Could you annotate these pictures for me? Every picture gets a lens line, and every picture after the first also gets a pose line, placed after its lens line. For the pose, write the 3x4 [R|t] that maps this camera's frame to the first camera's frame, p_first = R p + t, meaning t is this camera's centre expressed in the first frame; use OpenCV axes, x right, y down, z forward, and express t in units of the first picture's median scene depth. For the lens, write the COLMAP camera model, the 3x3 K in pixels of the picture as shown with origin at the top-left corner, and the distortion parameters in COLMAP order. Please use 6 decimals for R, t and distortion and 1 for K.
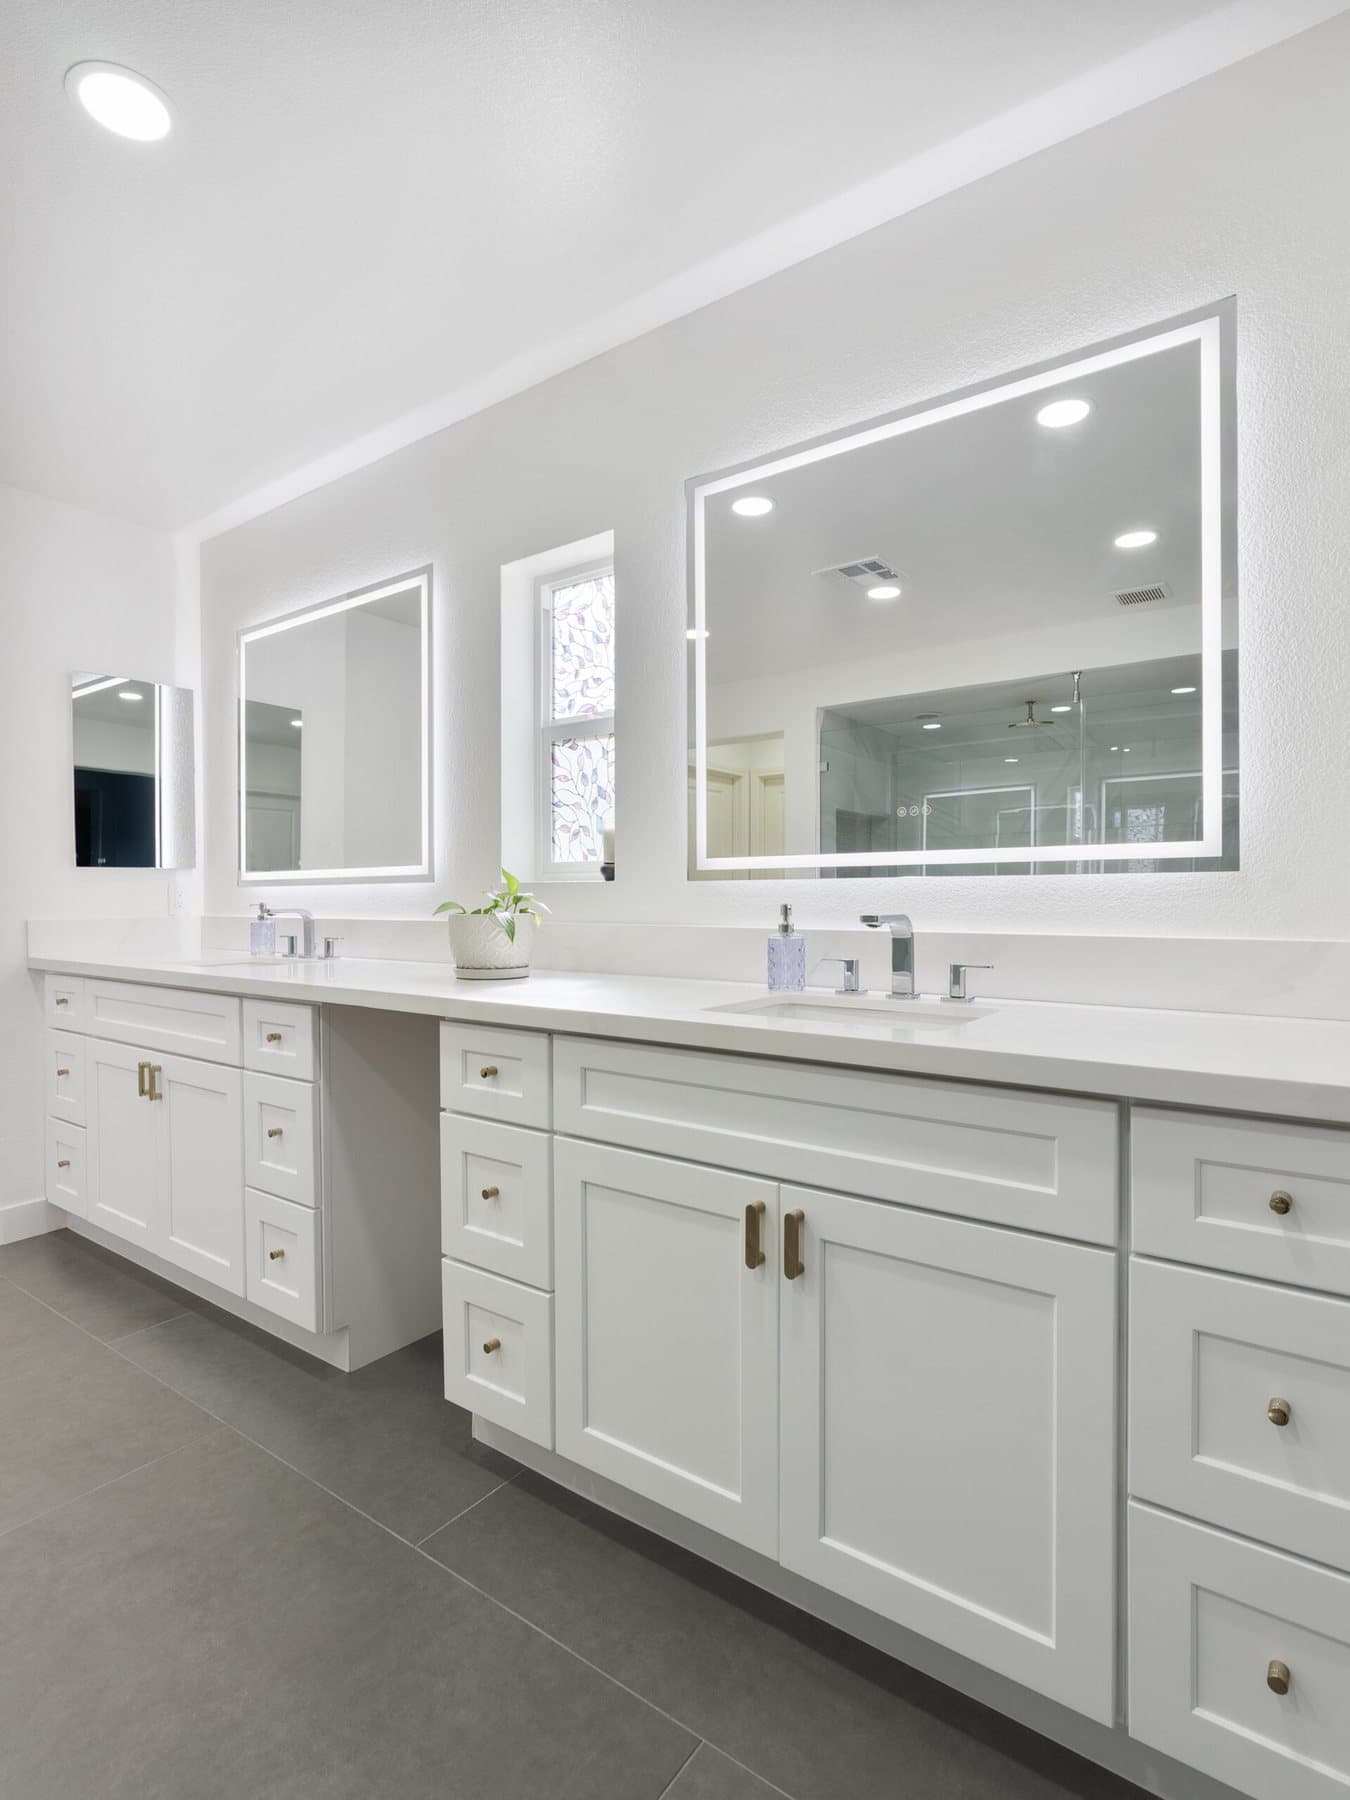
lens RADIAL K [[915.0, 0, 667.5], [0, 915.0, 900.6], [0, 0, 1]] dist [-0.005240, 0.001458]
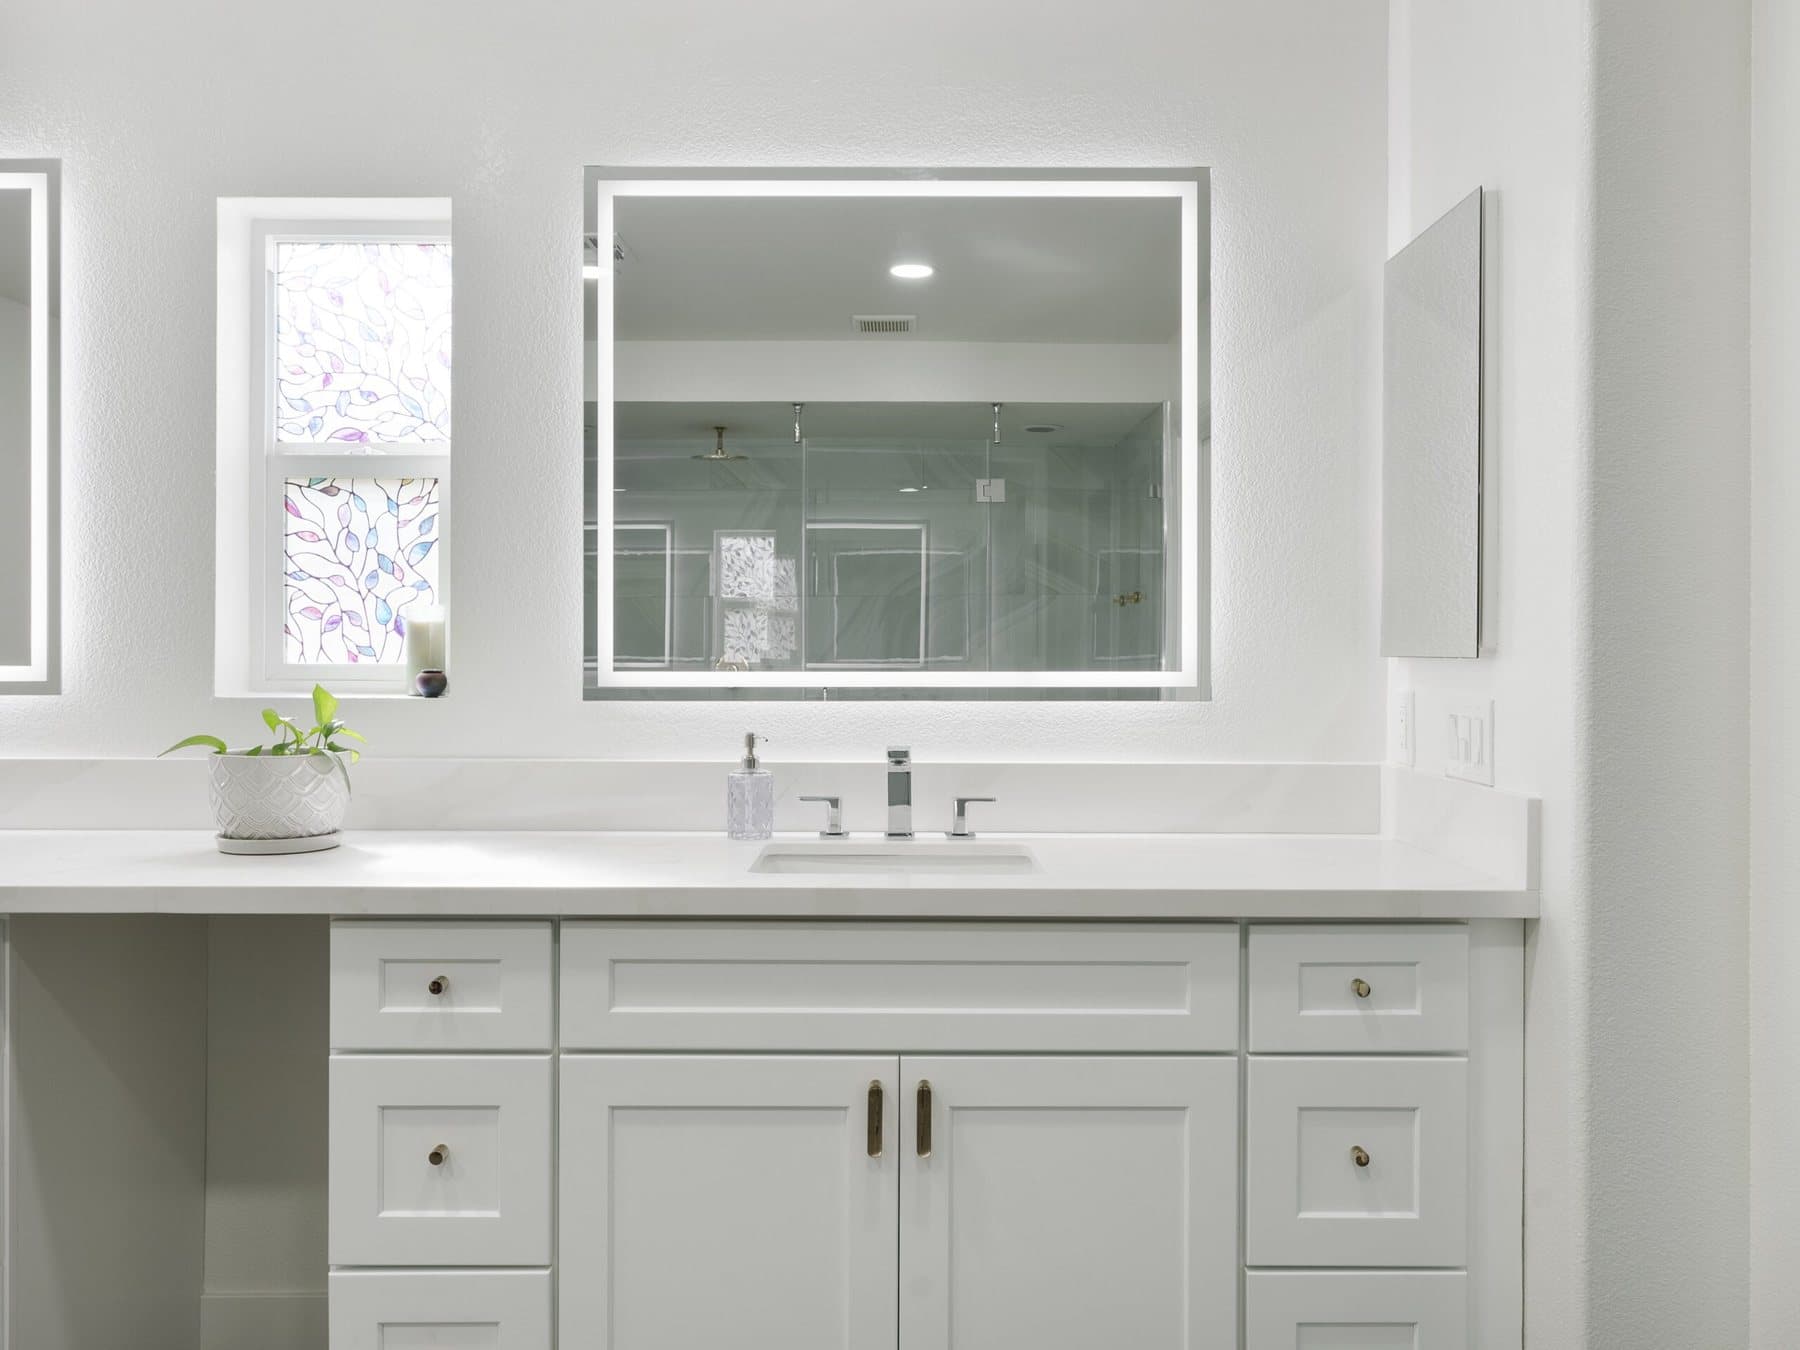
lens RADIAL K [[1384.6, 0, 896.0], [0, 1384.6, 668.9], [0, 0, 1]] dist [-0.001304, 0.002246]
pose [[0.799339, 0.000419, 0.600881, -0.418216], [-0.002681, 0.999992, 0.002869, -0.047138], [-0.600875, -0.003904, 0.799334, -0.056059]]
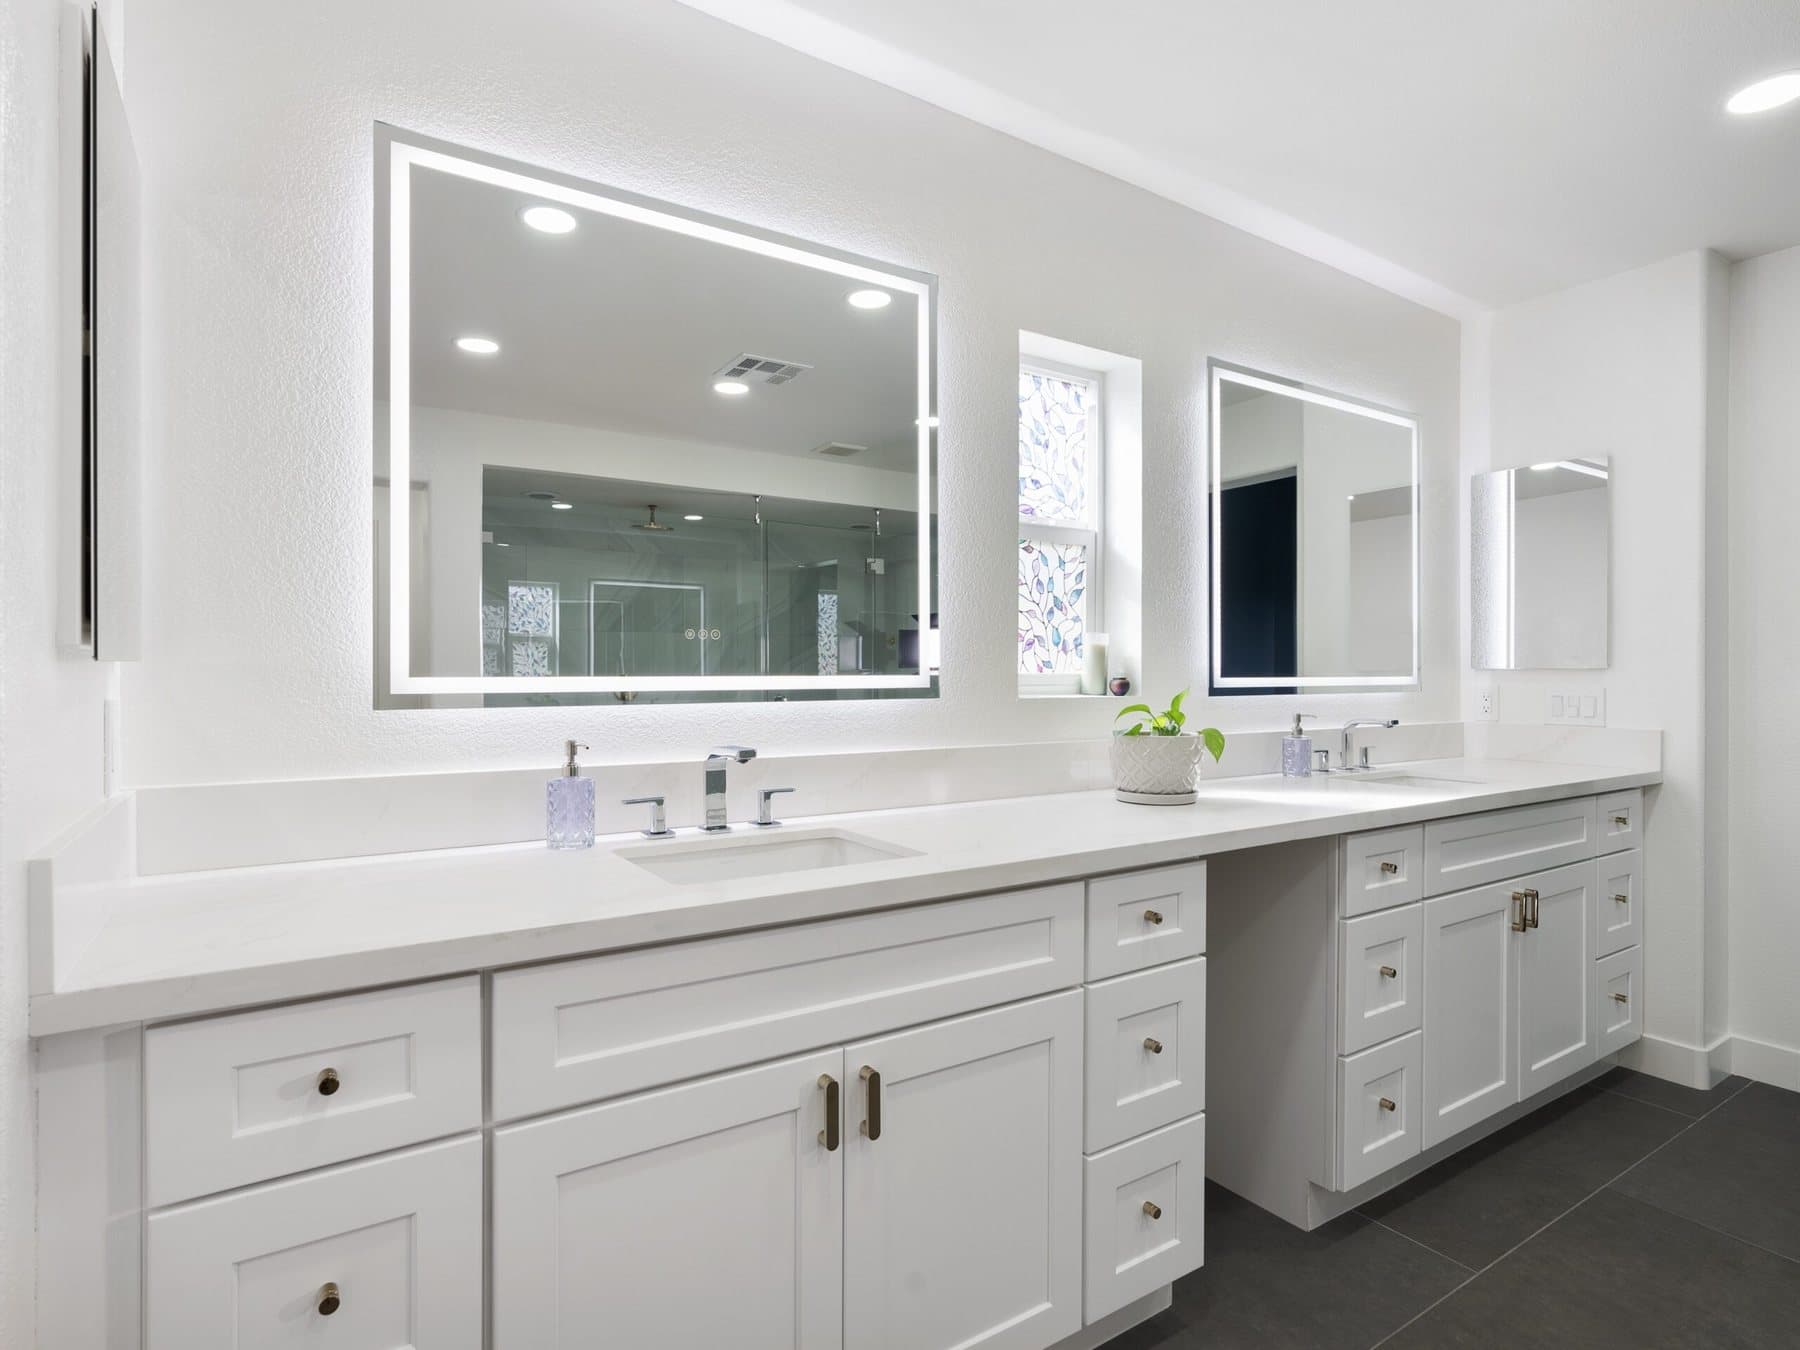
lens RADIAL K [[951.0, 0, 900.0], [0, 951.0, 675.0], [0, 0, 1]] dist [-0.002028, 0.000656]
pose [[0.344877, 0.001207, 0.938647, -1.159097], [0.003636, 0.999990, -0.002622, -0.043180], [-0.938641, 0.004317, 0.344869, 0.874659]]
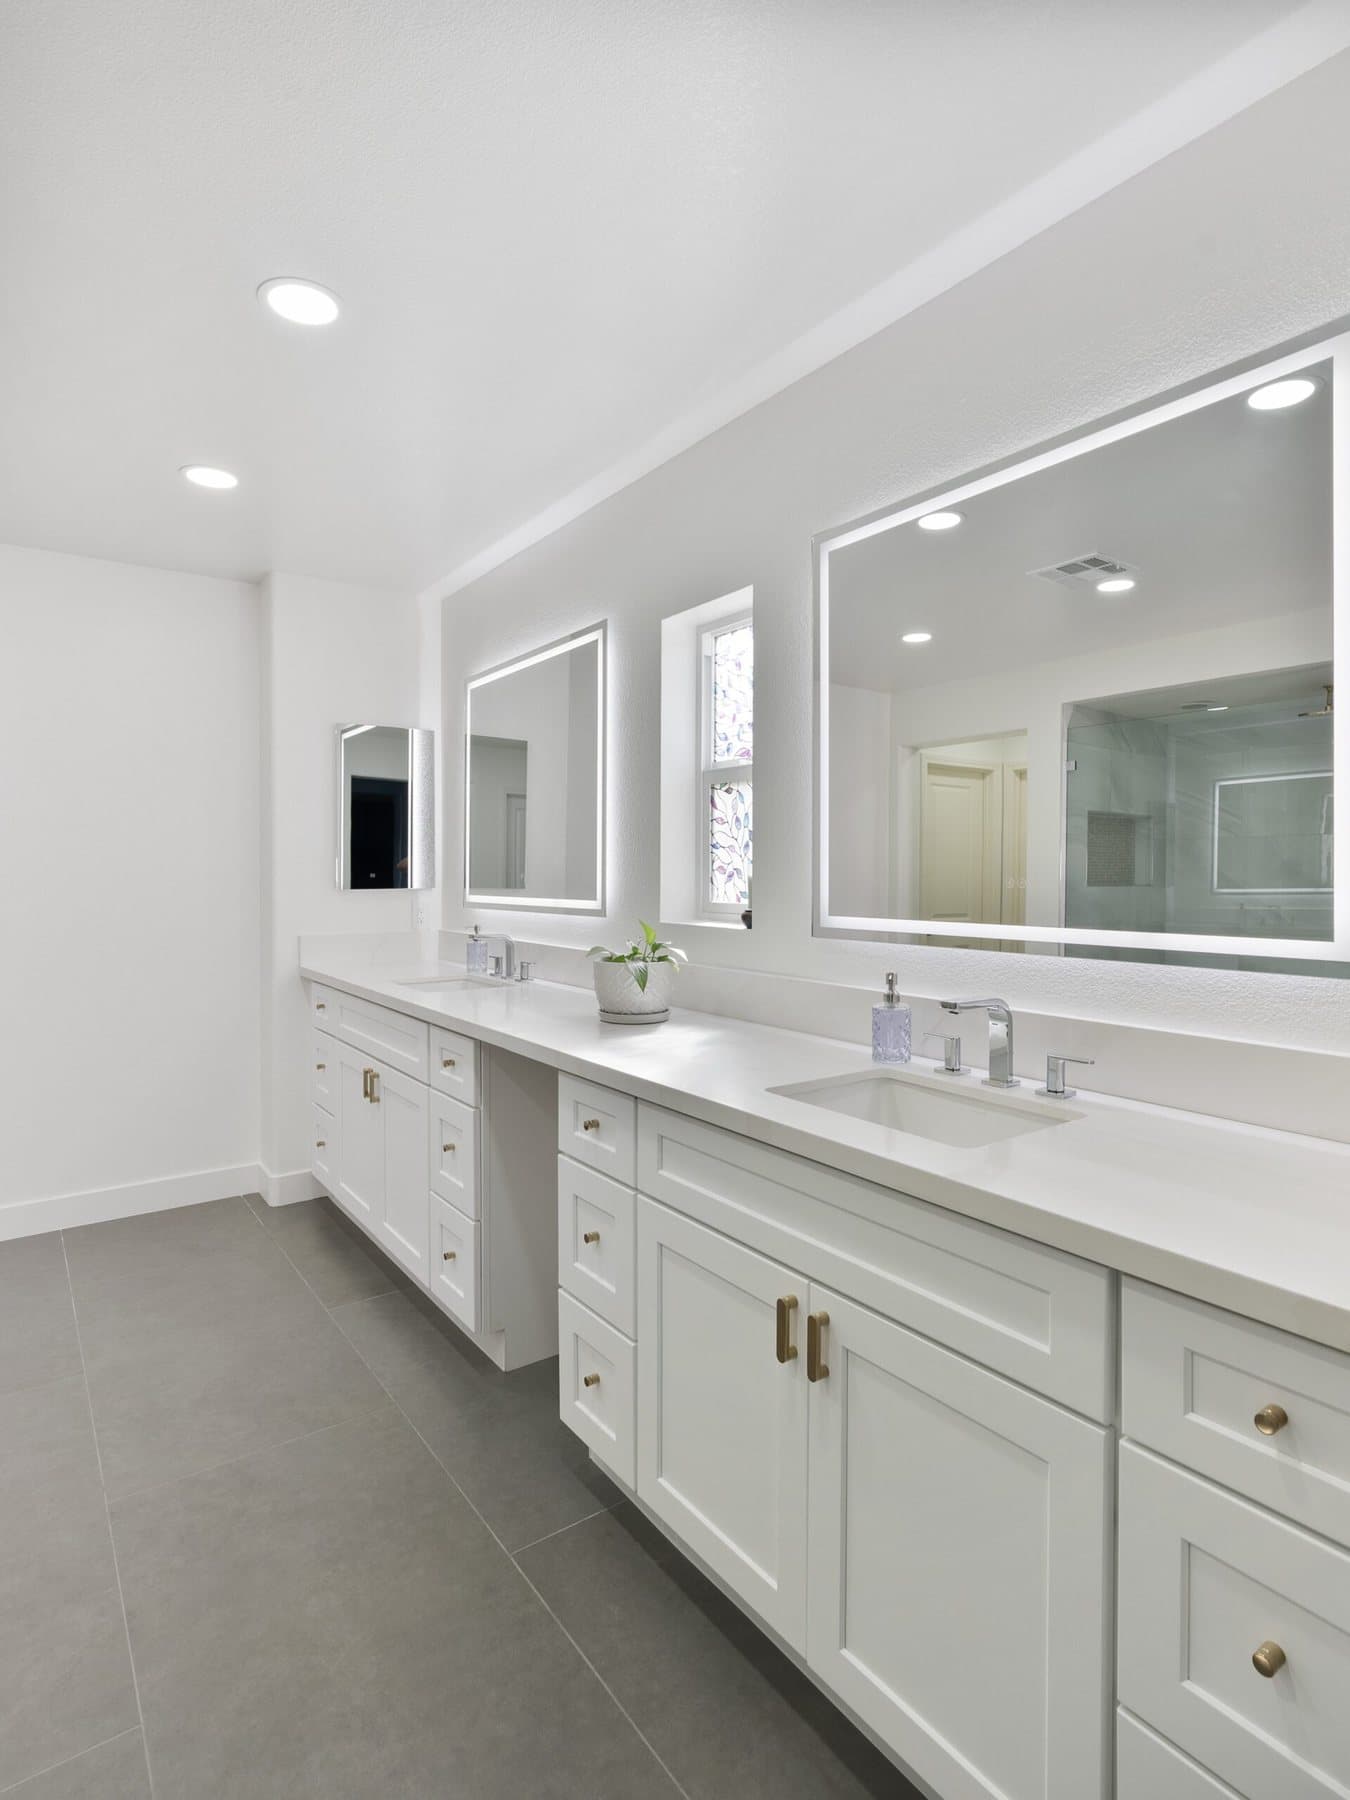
lens RADIAL K [[927.1, 0, 669.7], [0, 927.1, 872.8], [0, 0, 1]] dist [-0.002761, 0.001411]
pose [[0.952688, 0.007067, -0.303867, 0.166520], [-0.008396, 0.999960, -0.003068, -0.079982], [0.303833, 0.005474, 0.952710, -0.010262]]
